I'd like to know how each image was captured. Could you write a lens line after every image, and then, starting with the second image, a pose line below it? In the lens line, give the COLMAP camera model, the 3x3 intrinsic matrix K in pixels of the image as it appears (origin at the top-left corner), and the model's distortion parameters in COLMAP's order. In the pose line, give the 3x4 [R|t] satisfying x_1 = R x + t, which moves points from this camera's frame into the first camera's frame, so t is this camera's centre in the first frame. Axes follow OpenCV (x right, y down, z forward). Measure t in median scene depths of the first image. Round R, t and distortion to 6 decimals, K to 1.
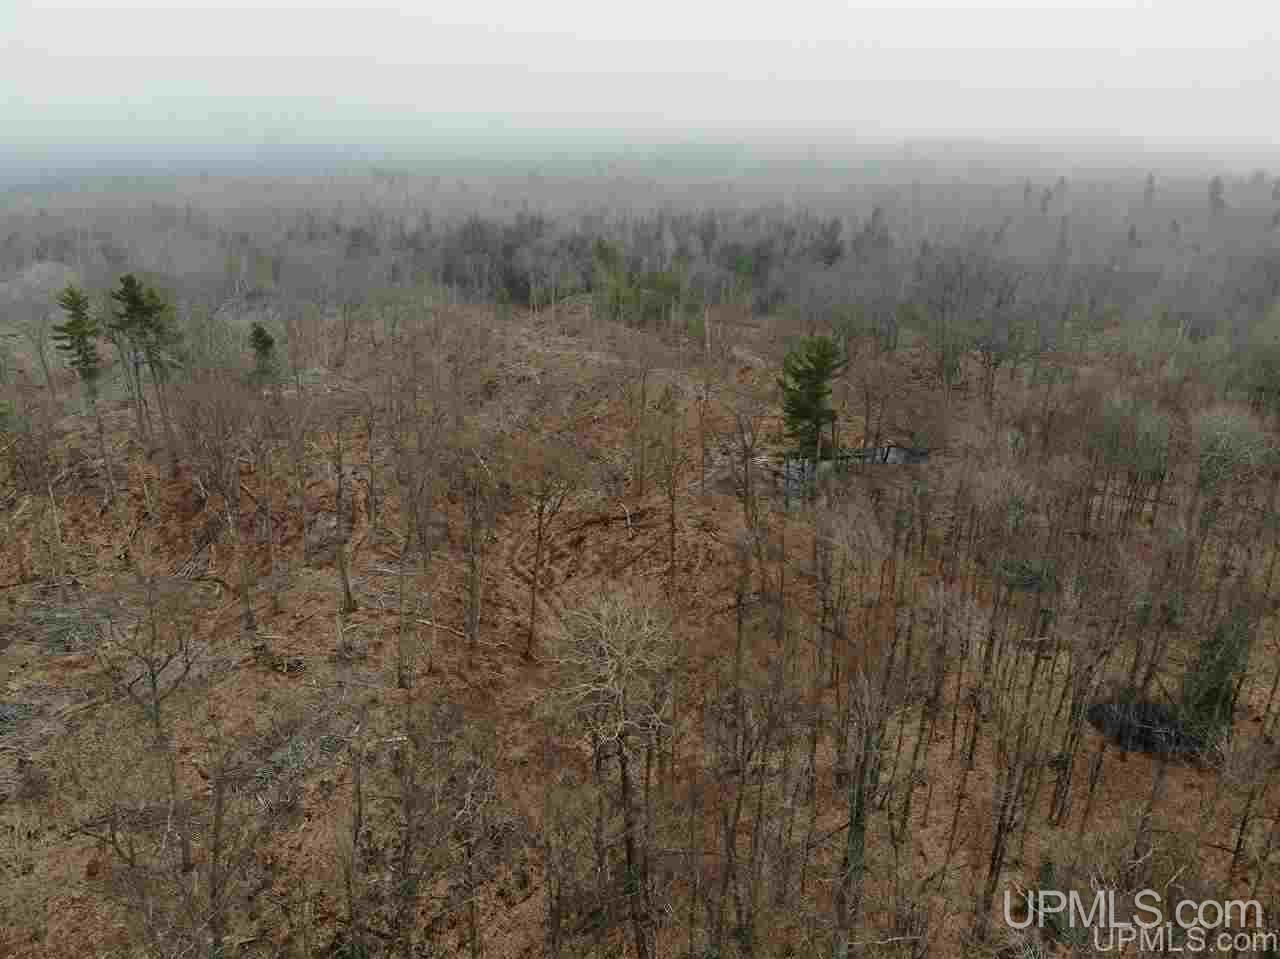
lens RADIAL K [[936.7, 0, 638.0], [0, 936.7, 472.4], [0, 0, 1]] dist [0.122904, -0.278464]
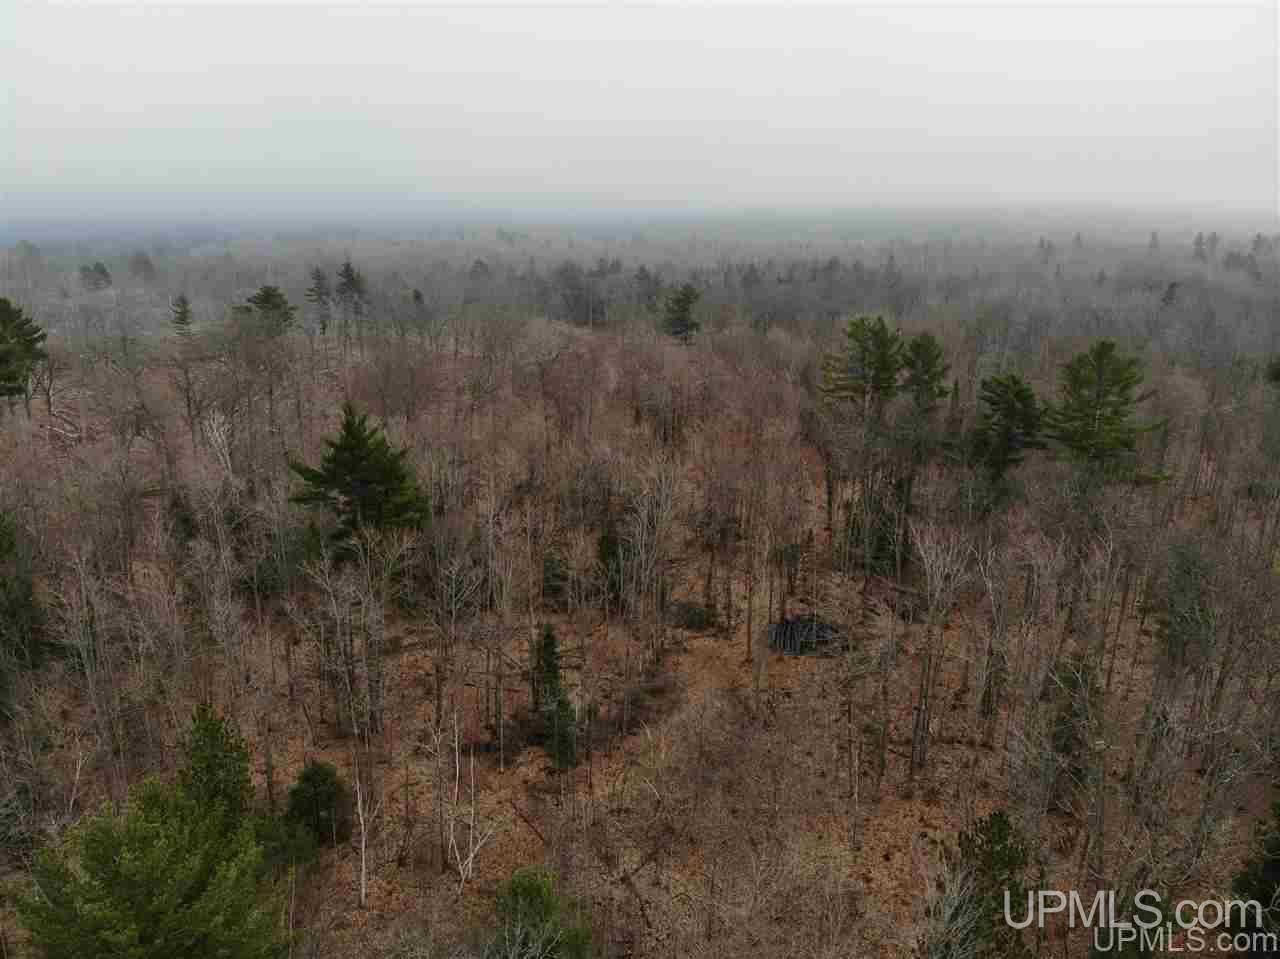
lens RADIAL K [[938.4, 0, 637.1], [0, 938.4, 477.9], [0, 0, 1]] dist [0.033714, -0.183858]
pose [[0.992611, 0.044815, -0.112760, 0.093126], [-0.051611, 0.996976, -0.058096, 0.111281], [0.109816, 0.063486, 0.991922, -0.279211]]
